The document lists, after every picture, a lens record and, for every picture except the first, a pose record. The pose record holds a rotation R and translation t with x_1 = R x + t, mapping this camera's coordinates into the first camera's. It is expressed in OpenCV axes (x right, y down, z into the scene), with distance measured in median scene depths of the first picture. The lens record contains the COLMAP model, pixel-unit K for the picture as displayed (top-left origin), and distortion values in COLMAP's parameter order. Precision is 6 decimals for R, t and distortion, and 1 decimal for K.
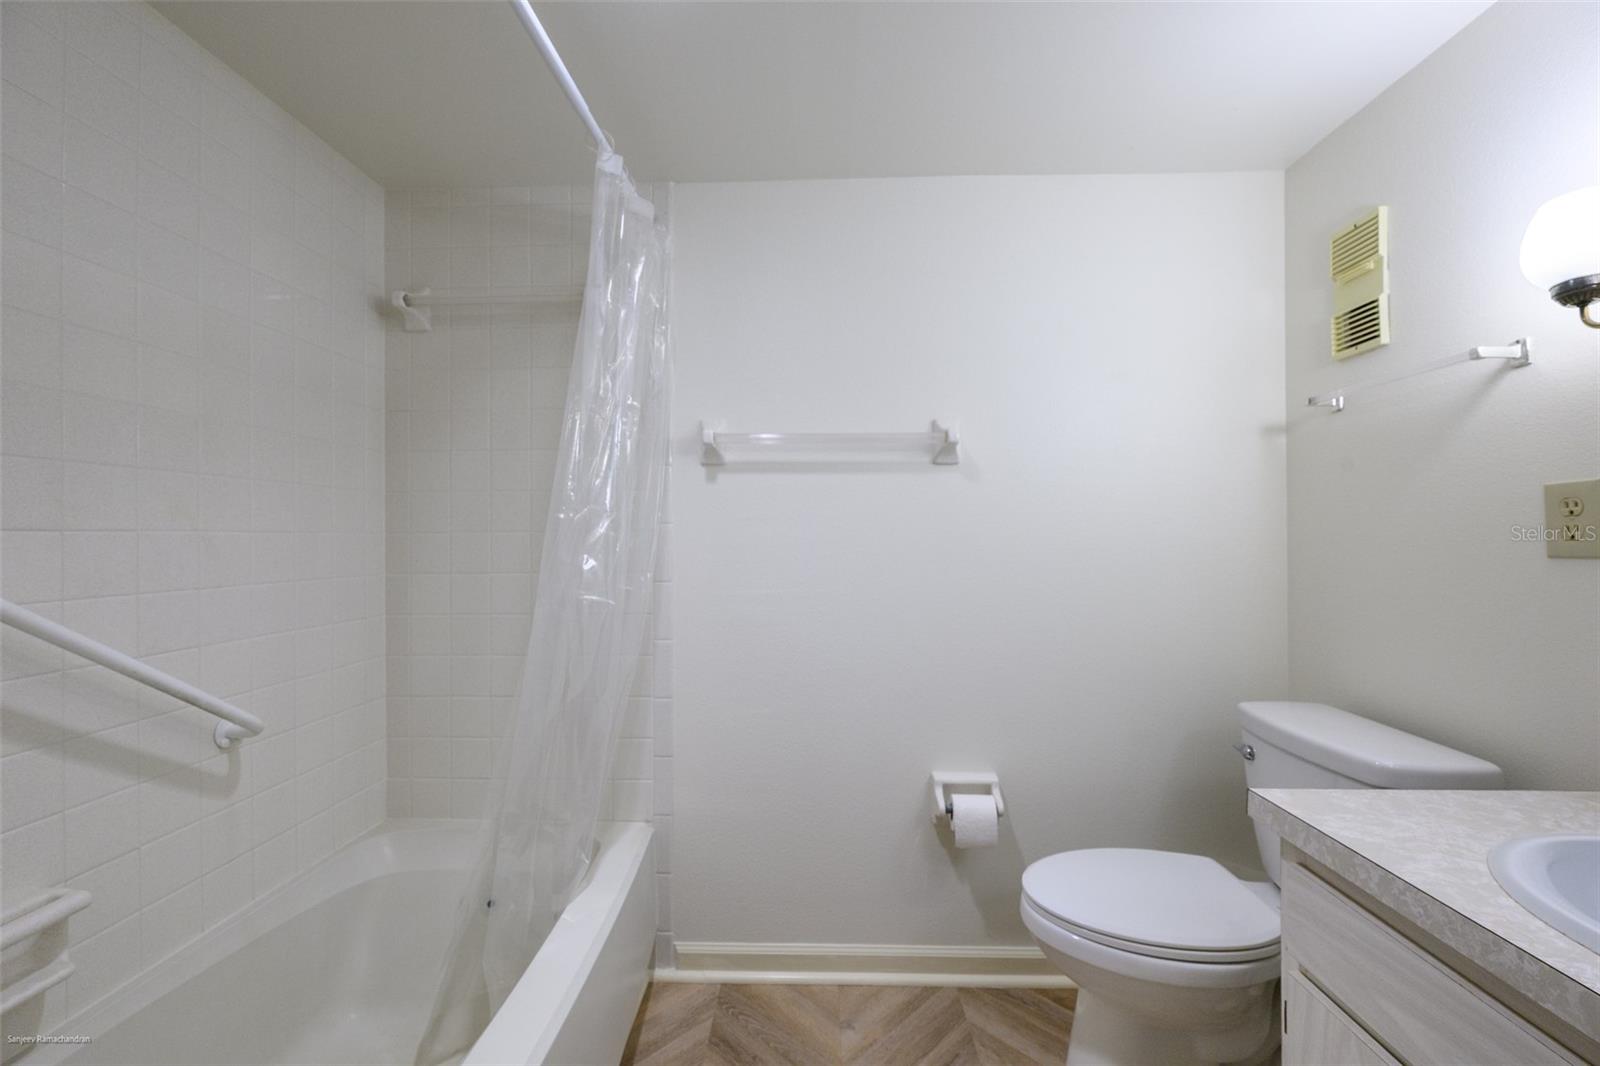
lens RADIAL K [[645.4, 0, 809.4], [0, 645.4, 533.1], [0, 0, 1]] dist [-0.003579, -0.000380]
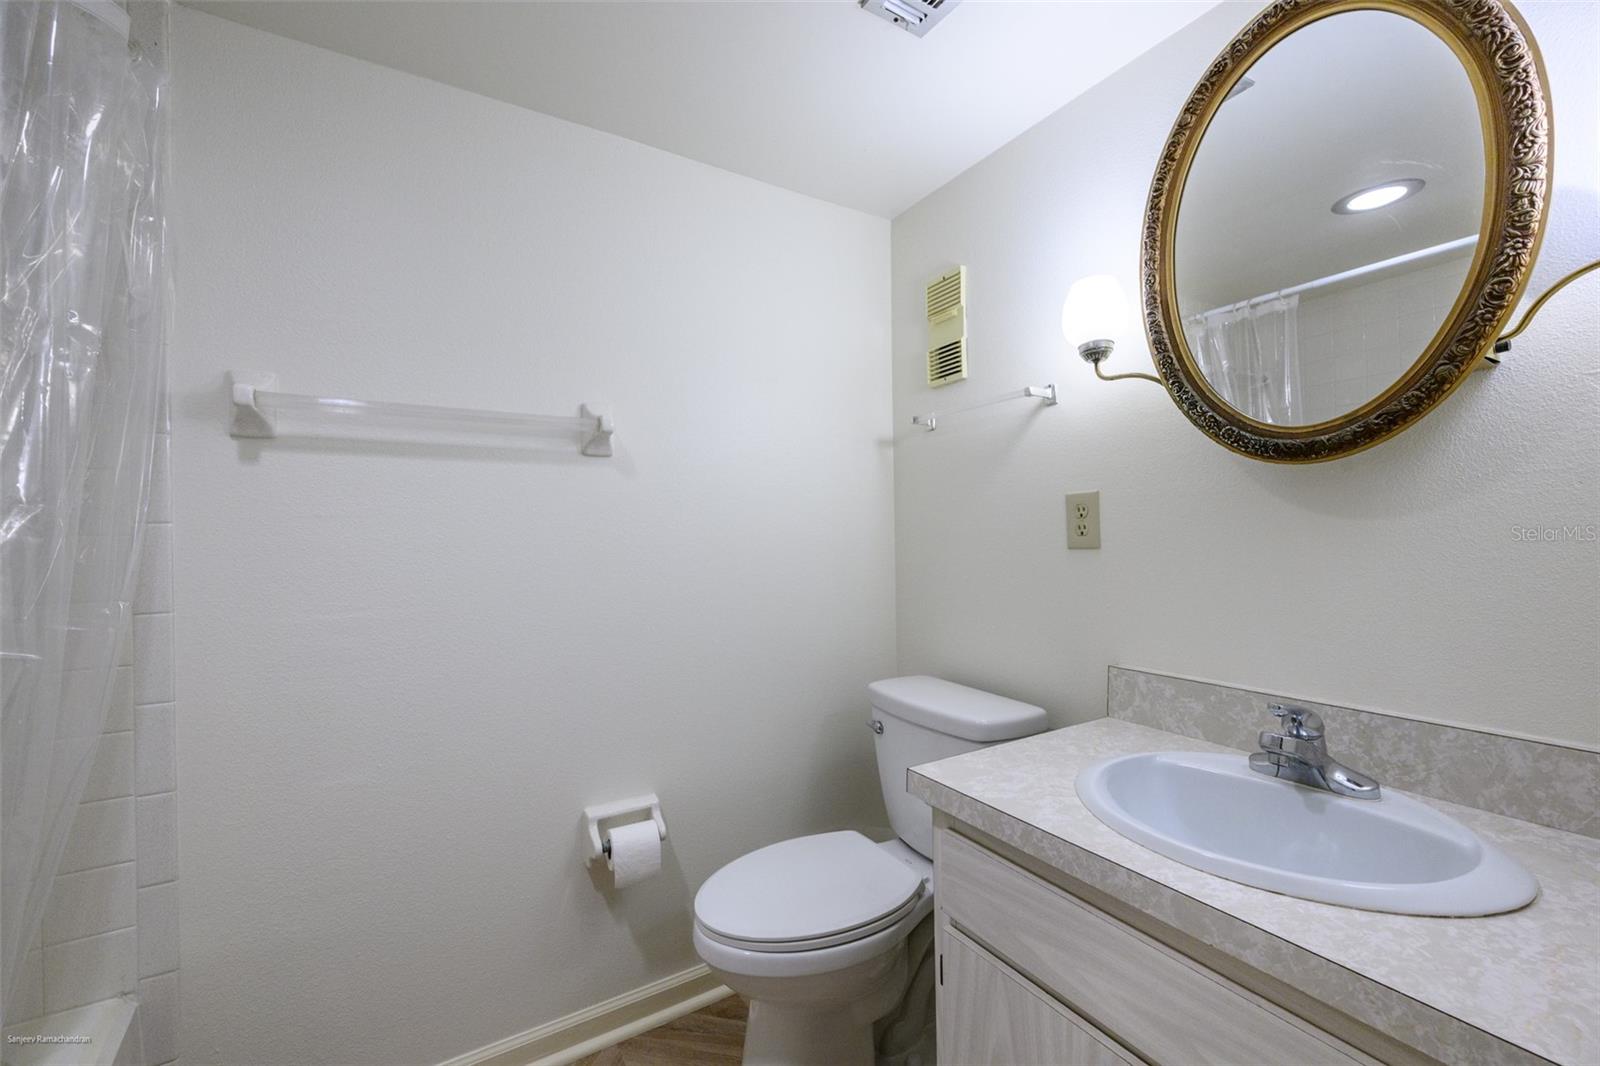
lens RADIAL K [[645.4, 0, 809.4], [0, 645.4, 533.1], [0, 0, 1]] dist [-0.003579, -0.000380]
pose [[0.839237, -0.007640, 0.543712, -0.029309], [0.007578, 0.999969, 0.002354, -0.001513], [-0.543713, 0.002145, 0.839269, 0.122186]]
